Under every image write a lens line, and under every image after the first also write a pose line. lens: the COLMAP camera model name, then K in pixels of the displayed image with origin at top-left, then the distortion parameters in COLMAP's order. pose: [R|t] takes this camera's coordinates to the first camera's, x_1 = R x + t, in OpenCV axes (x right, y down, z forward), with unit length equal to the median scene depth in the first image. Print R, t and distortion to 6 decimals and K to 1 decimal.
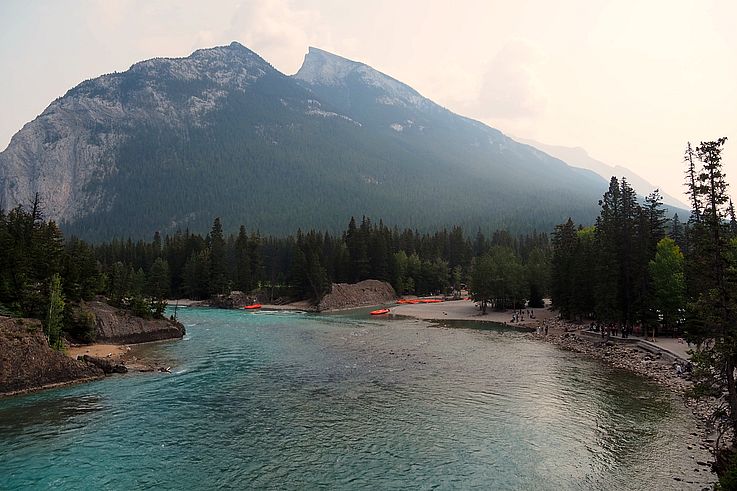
lens RADIAL K [[607.5, 0, 364.7], [0, 607.5, 243.6], [0, 0, 1]] dist [-0.010686, 0.008610]
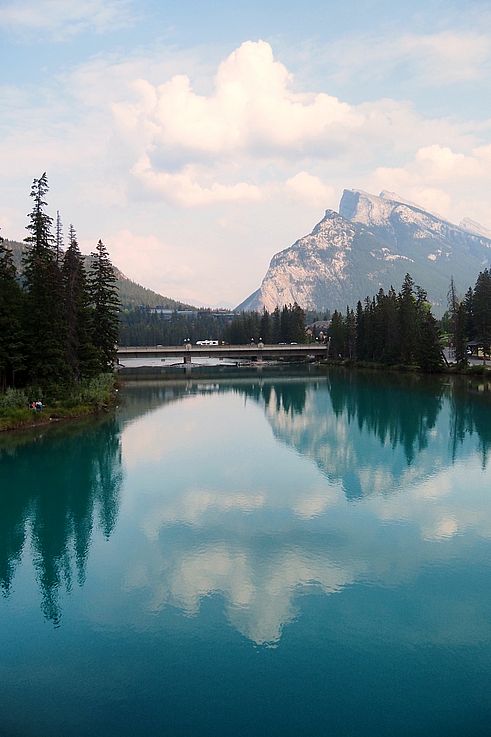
lens RADIAL K [[607.5, 0, 248.9], [0, 607.5, 365.8], [0, 0, 1]] dist [-0.010686, 0.008610]
pose [[0.985953, -0.010719, -0.166676, -0.247210], [0.020225, 0.998257, 0.055439, -0.028846], [0.165792, -0.058032, 0.984452, -0.947664]]
